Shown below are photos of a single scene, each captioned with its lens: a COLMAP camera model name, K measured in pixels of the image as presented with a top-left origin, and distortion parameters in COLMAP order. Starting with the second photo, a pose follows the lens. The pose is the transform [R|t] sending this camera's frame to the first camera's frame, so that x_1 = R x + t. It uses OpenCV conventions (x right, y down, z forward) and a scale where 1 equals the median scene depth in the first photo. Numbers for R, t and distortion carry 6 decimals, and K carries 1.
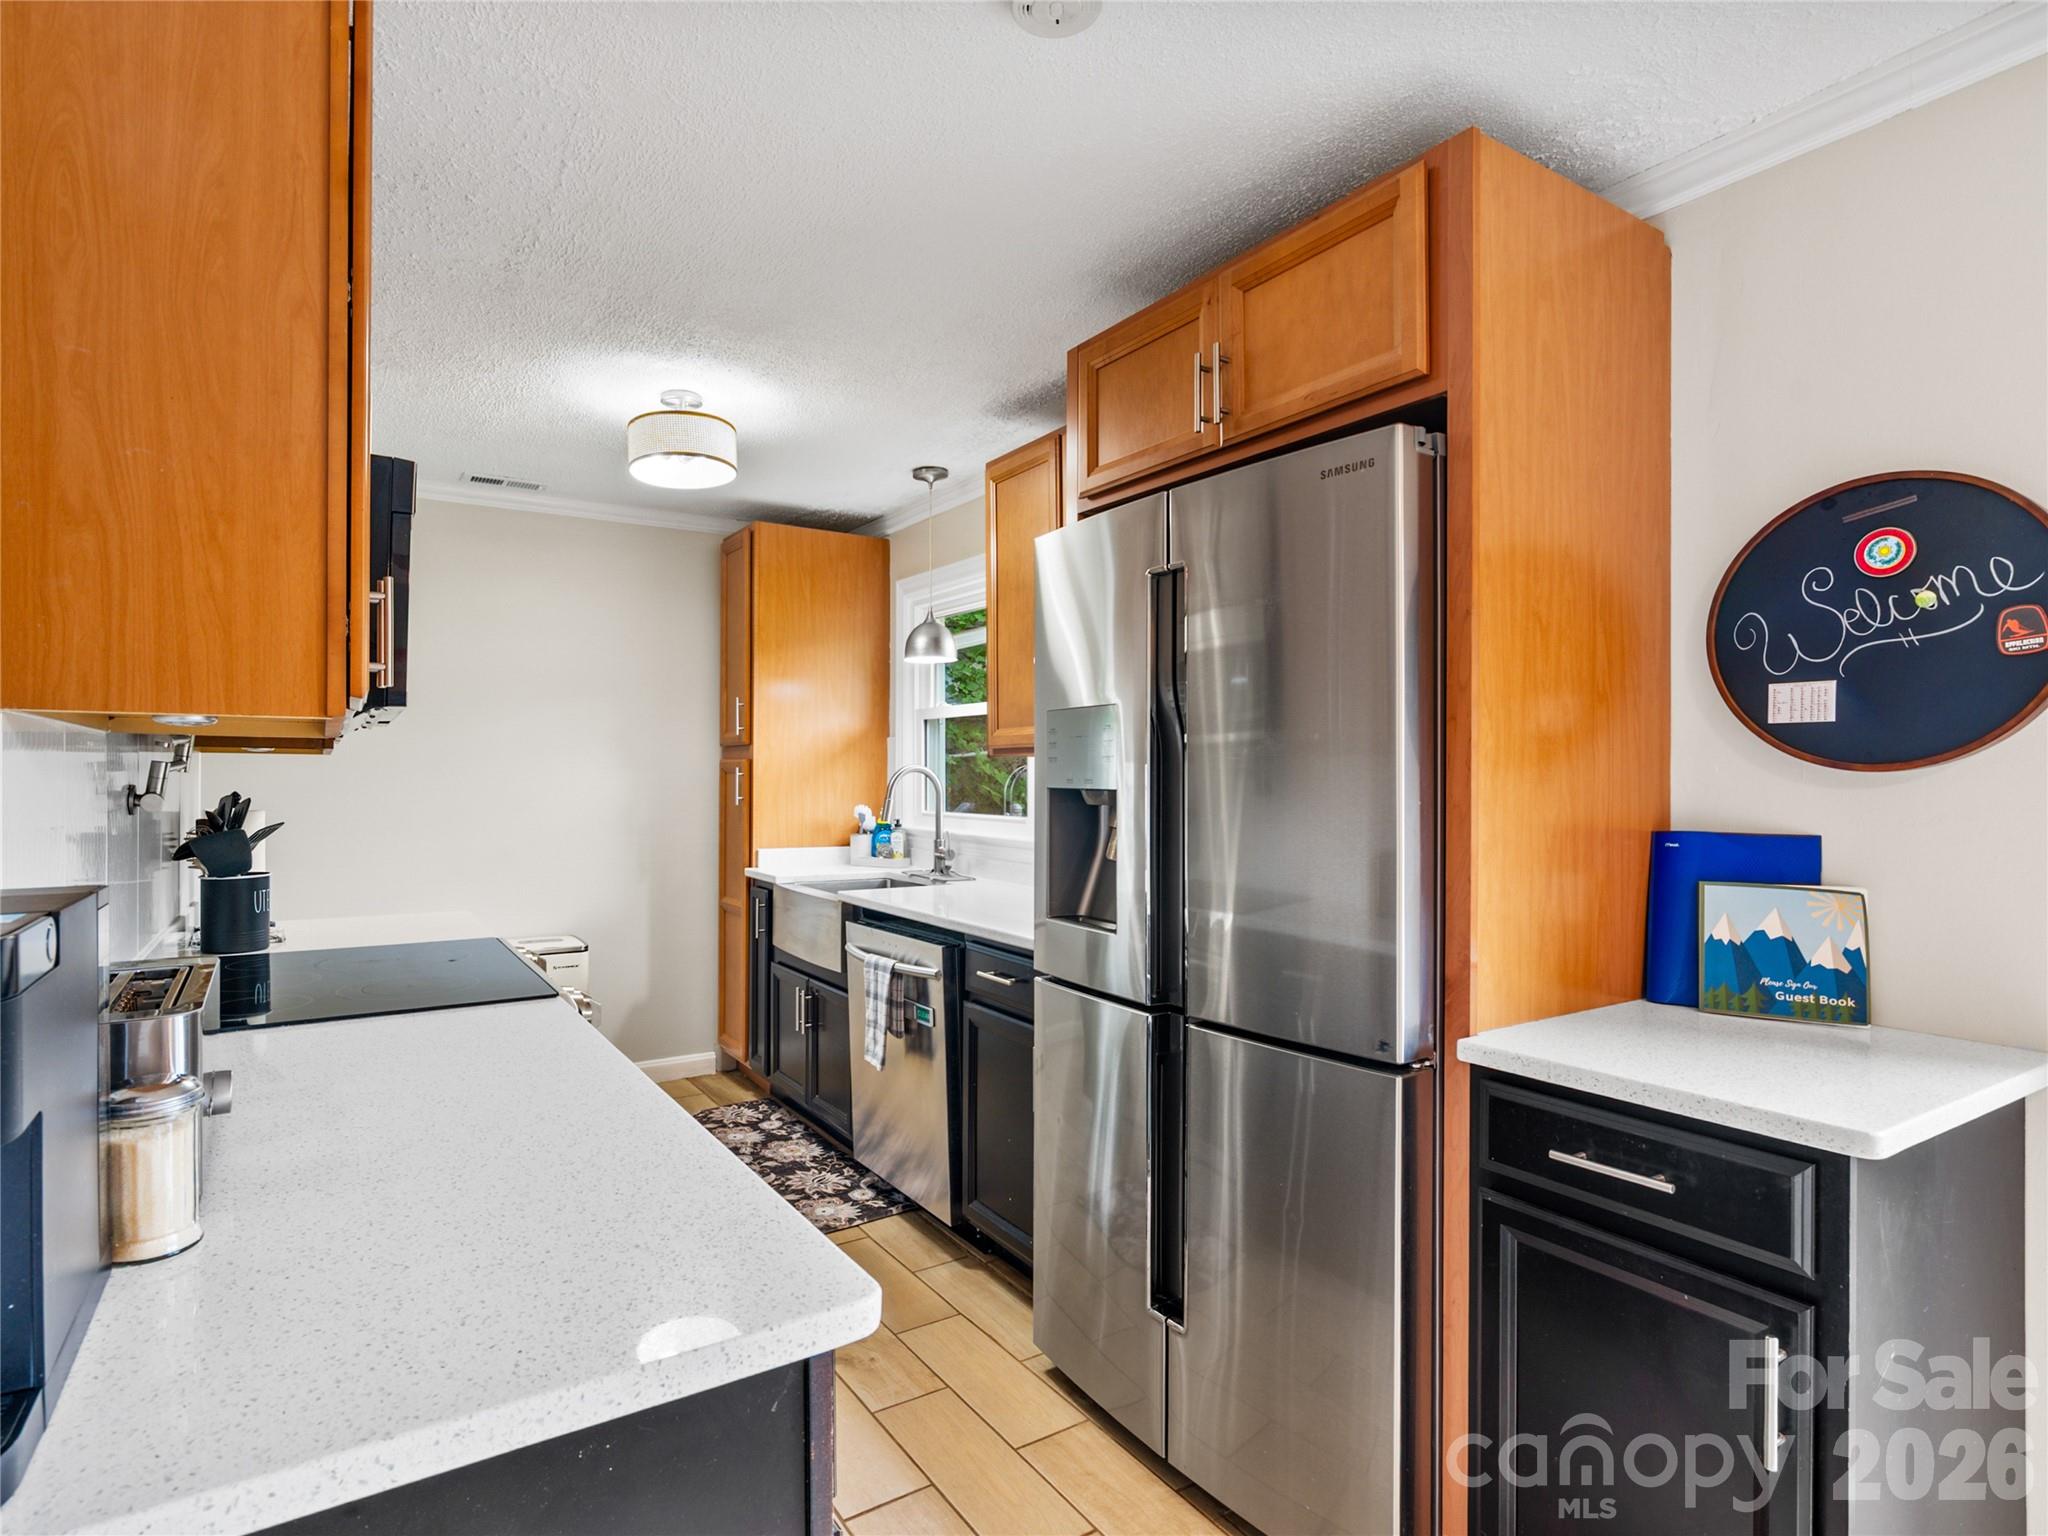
lens RADIAL K [[1062.4, 0, 1024.2], [0, 1062.4, 779.8], [0, 0, 1]] dist [-0.004121, 0.002346]
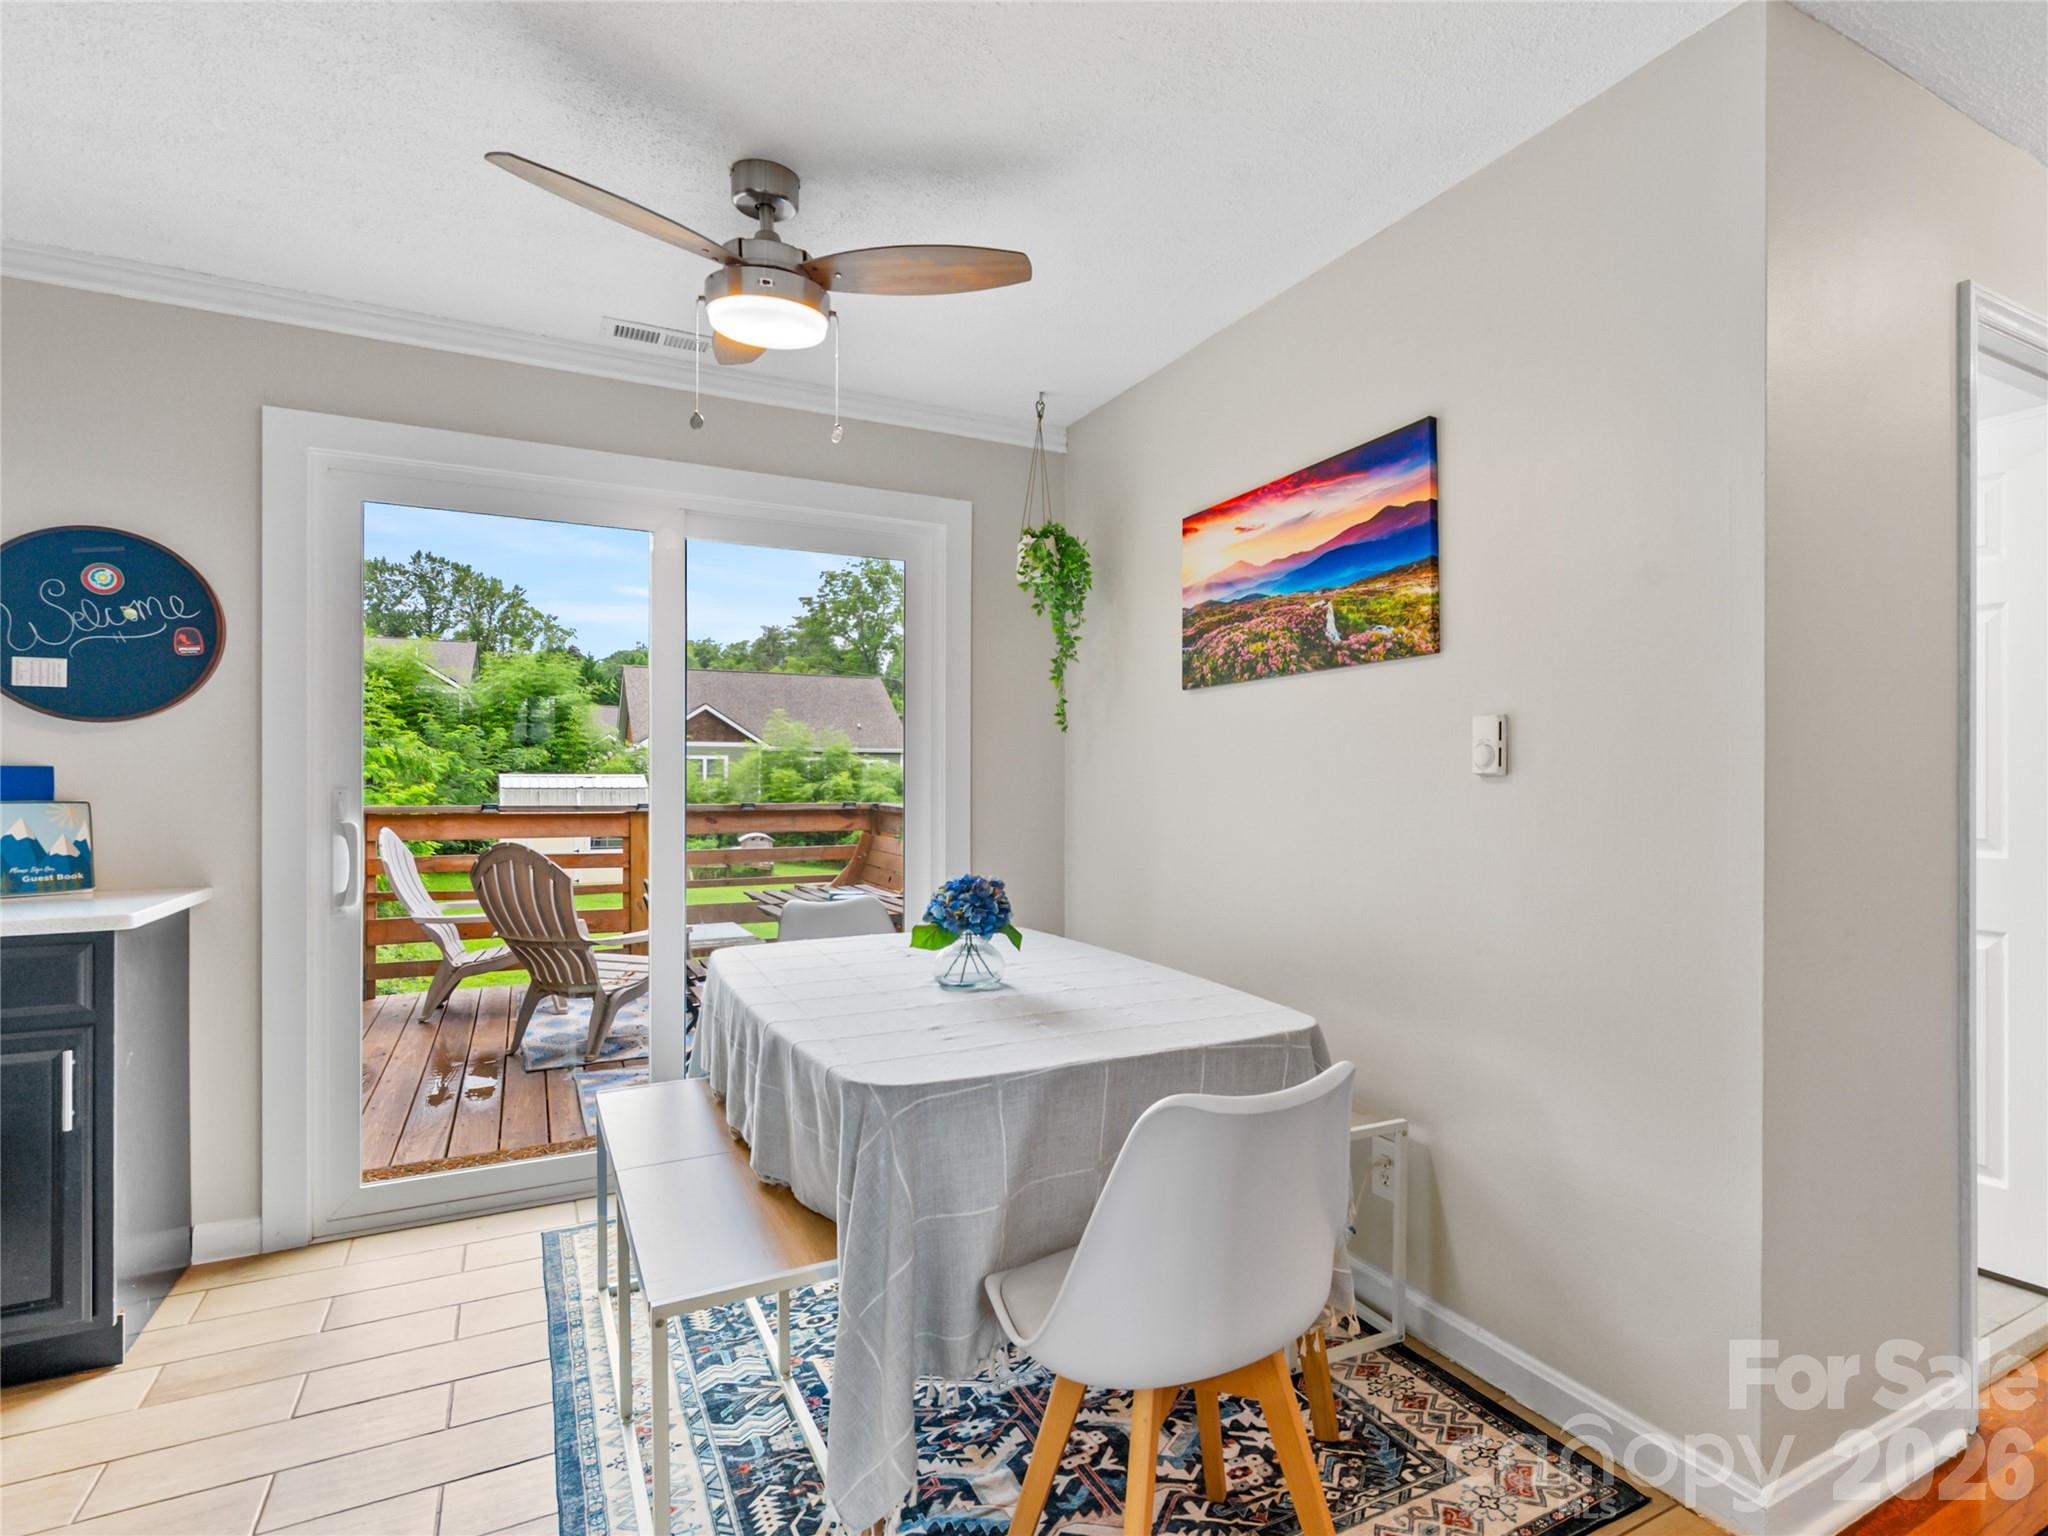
lens RADIAL K [[1062.4, 0, 1046.3], [0, 1062.4, 762.9], [0, 0, 1]] dist [-0.004121, 0.002346]
pose [[0.088863, 0.002819, 0.996040, -0.581048], [-0.001556, 0.999995, -0.002691, 0.051876], [-0.996043, -0.001311, 0.088867, -0.483251]]
